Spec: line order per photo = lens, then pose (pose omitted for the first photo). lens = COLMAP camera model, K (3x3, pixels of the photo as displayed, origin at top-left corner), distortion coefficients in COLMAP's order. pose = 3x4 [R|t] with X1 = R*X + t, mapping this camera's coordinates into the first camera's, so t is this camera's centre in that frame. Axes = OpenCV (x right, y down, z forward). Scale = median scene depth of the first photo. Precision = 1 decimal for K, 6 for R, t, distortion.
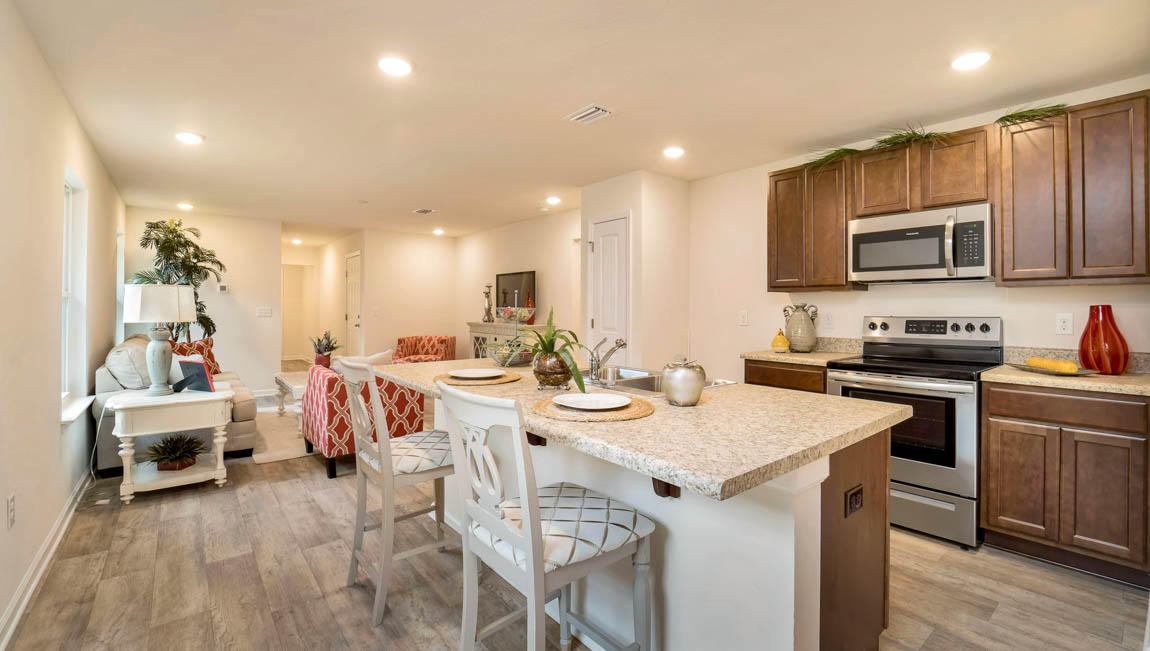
lens RADIAL K [[475.9, 0, 574.3], [0, 475.9, 332.1], [0, 0, 1]] dist [-0.001471, -0.000137]
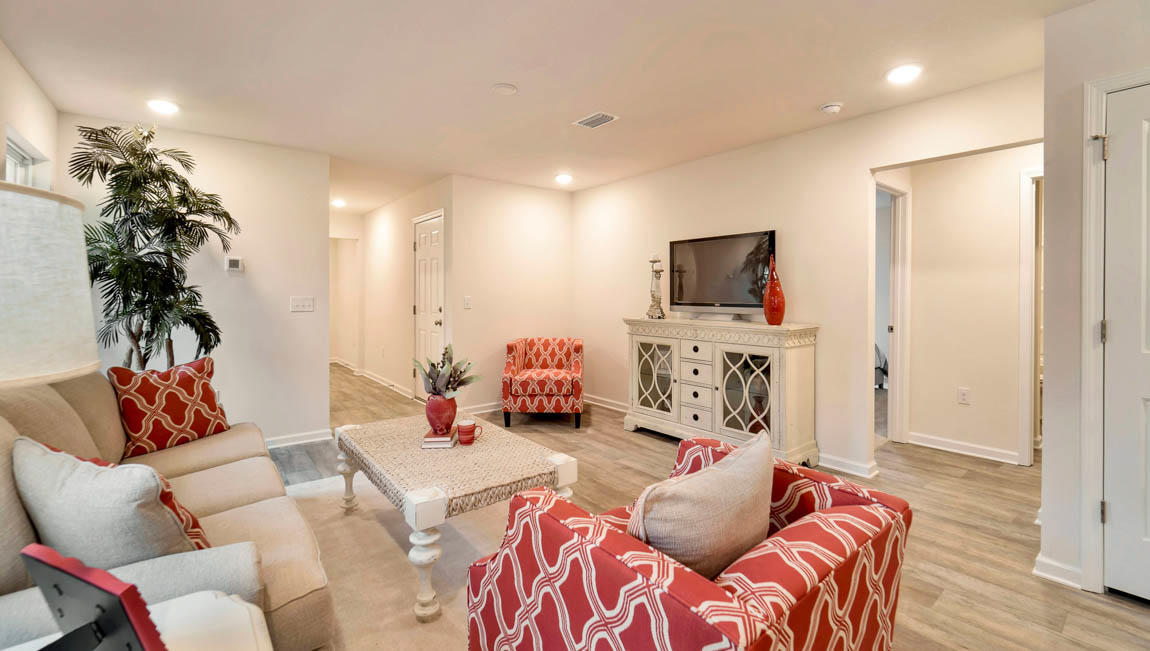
lens RADIAL K [[475.9, 0, 575.9], [0, 475.9, 316.2], [0, 0, 1]] dist [-0.001471, -0.000137]
pose [[0.999868, -0.003813, -0.015824, -0.343913], [0.003731, 0.999979, -0.005237, -0.026159], [0.015843, 0.005177, 0.999861, 0.469211]]
